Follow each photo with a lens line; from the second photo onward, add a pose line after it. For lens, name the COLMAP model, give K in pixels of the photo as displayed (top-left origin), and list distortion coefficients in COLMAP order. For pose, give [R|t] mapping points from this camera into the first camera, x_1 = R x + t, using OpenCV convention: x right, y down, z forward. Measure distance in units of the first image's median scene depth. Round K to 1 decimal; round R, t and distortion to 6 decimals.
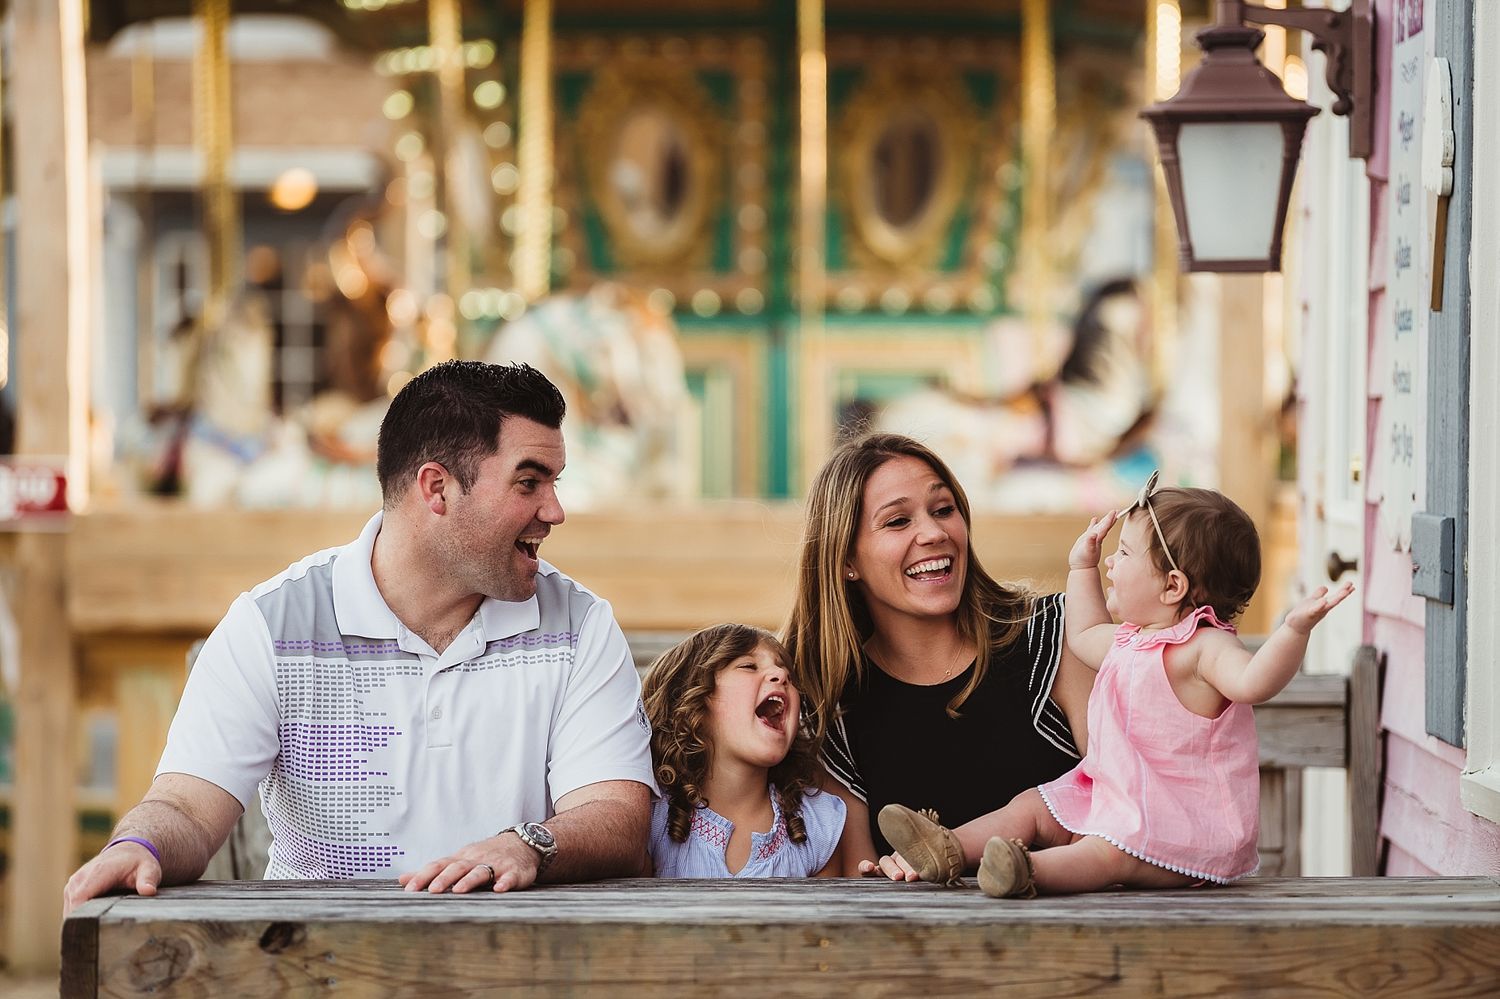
lens RADIAL K [[7080.5, 0, 727.7], [0, 7080.5, 497.1], [0, 0, 1]] dist [0.538922, -1.465635]
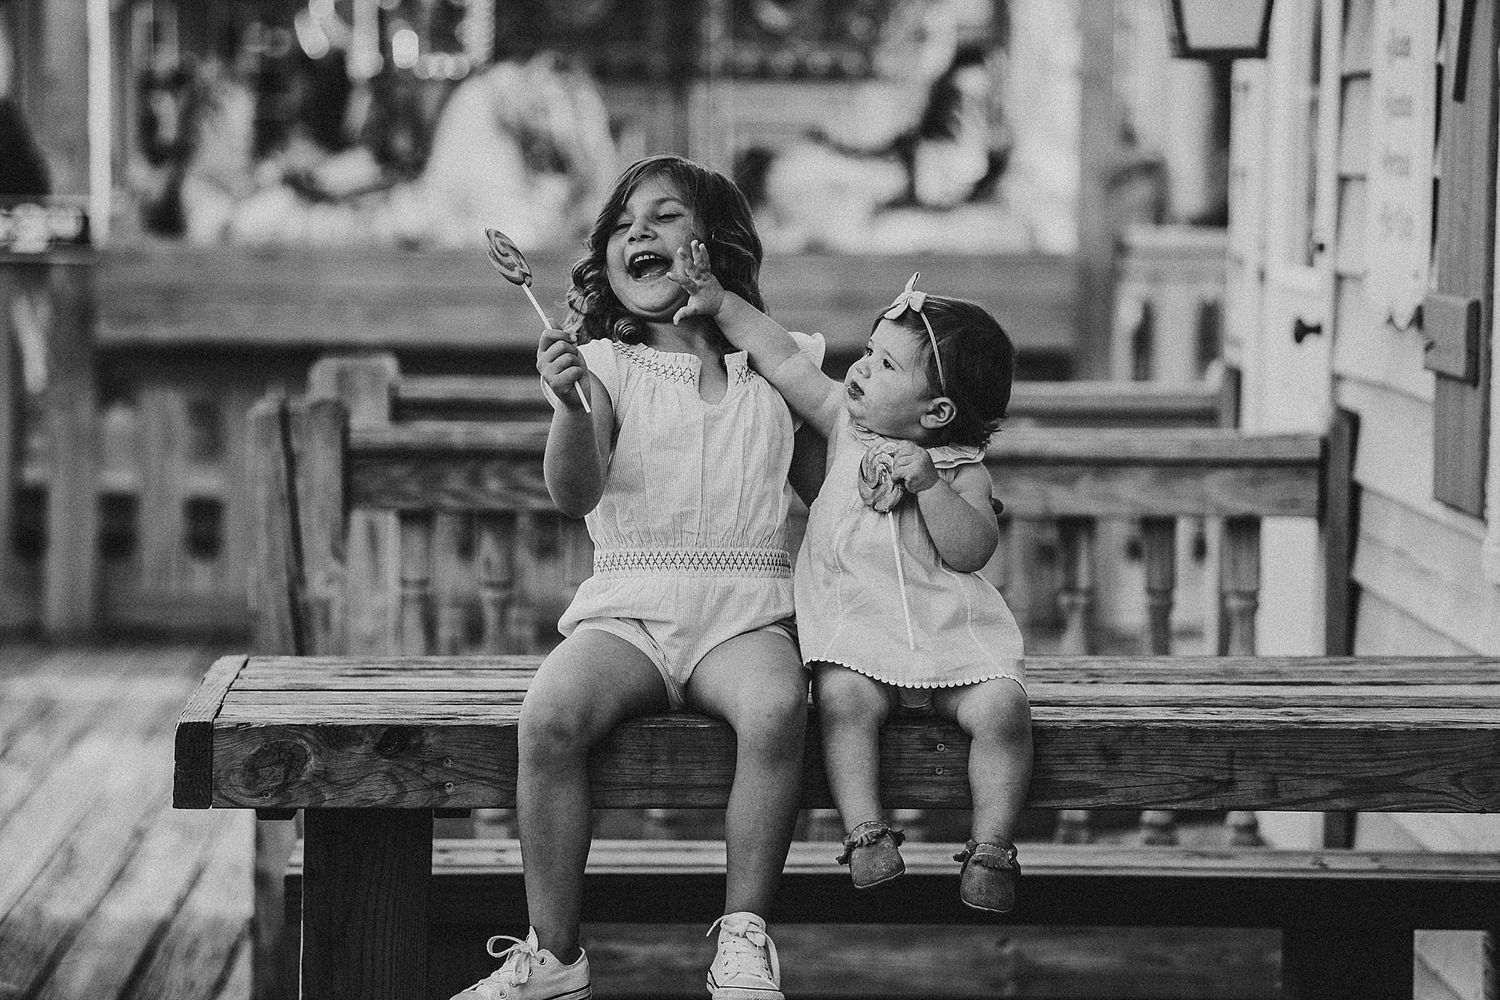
lens RADIAL K [[5375.3, 0, 750.0], [0, 5375.3, 500.0], [0, 0, 1]] dist [0.812113, -4.231250]
pose [[0.999310, 0.003046, 0.037025, -0.040958], [-0.005091, 0.998460, 0.055242, -0.013637], [-0.036800, -0.055392, 0.997786, 0.241956]]
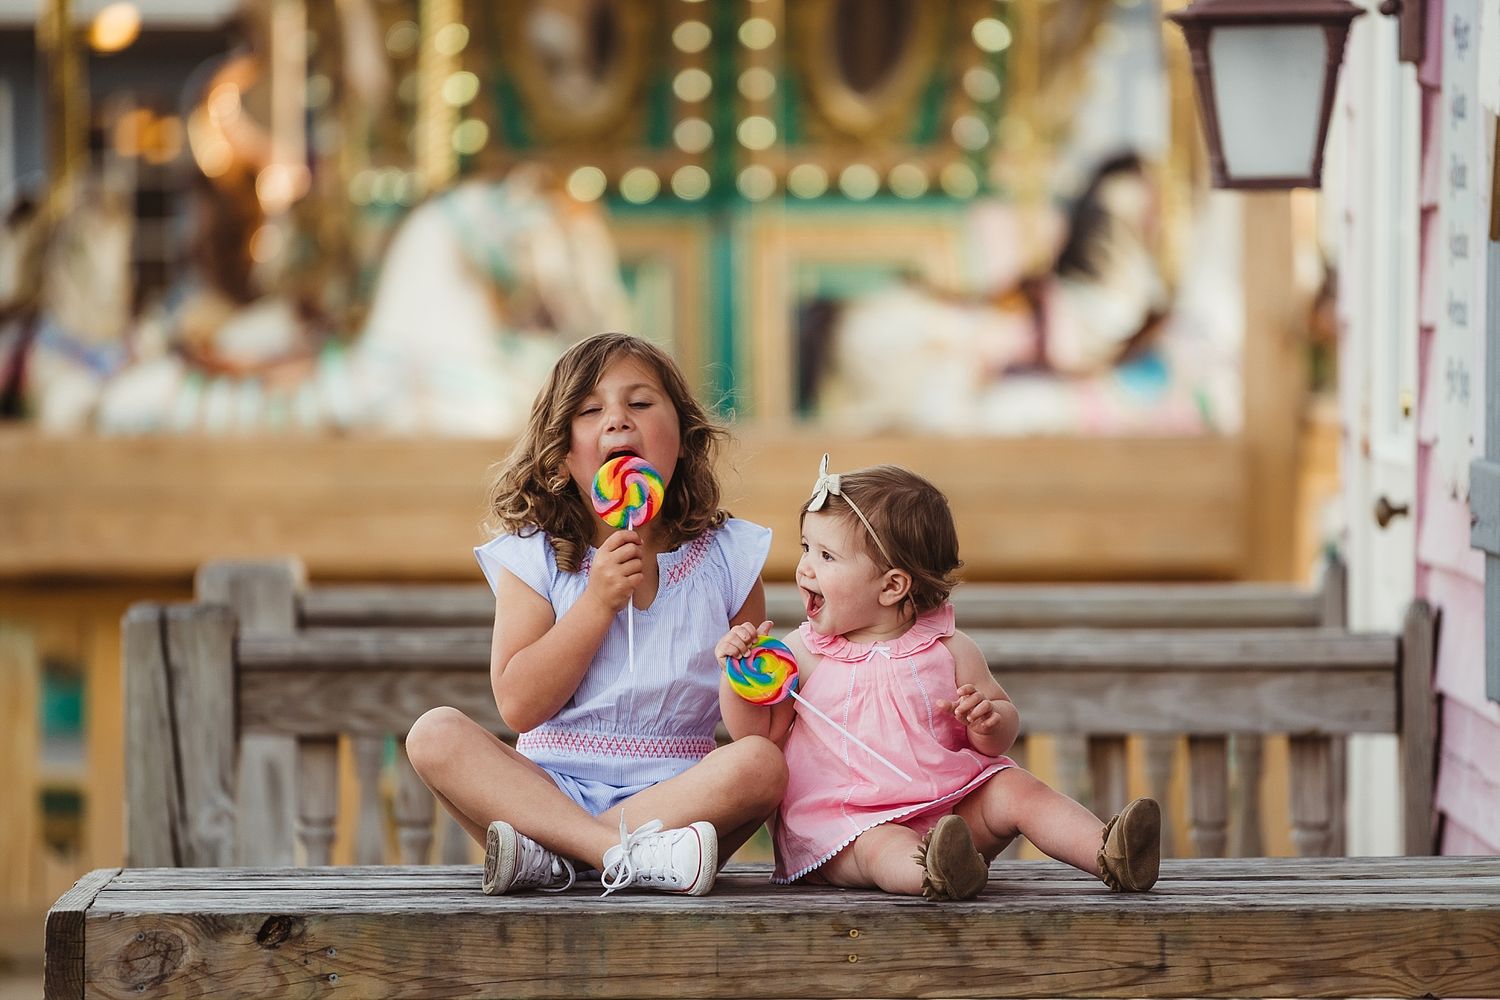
lens RADIAL K [[8788.8, 0, 750.0], [0, 8788.8, 500.0], [0, 0, 1]] dist [0.566494, 9.134956]
pose [[0.999852, -0.006824, 0.015772, -0.017992], [0.006605, 0.999881, 0.013957, -0.011115], [-0.015865, -0.013851, 0.999778, -0.168295]]
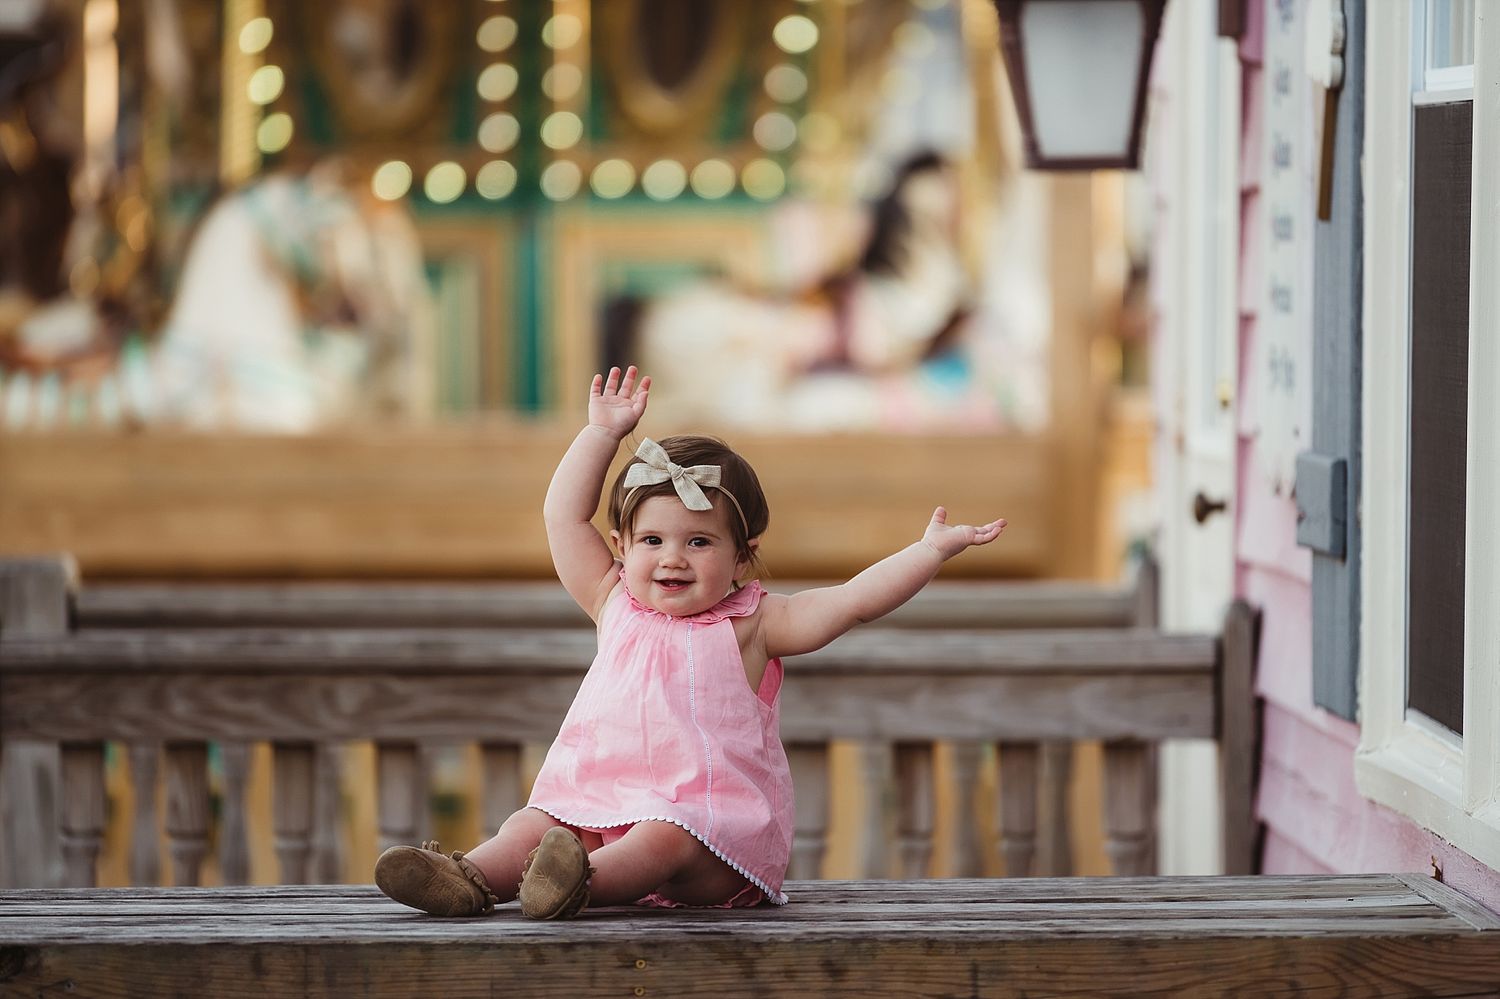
lens RADIAL K [[8314.3, 0, 750.0], [0, 8314.3, 499.5], [0, 0, 1]] dist [0.685051, -4.574799]
pose [[0.999281, -0.005866, 0.037467, -0.010699], [0.005336, 0.999885, 0.014223, -0.008382], [-0.037546, -0.014013, 0.999197, -0.019488]]
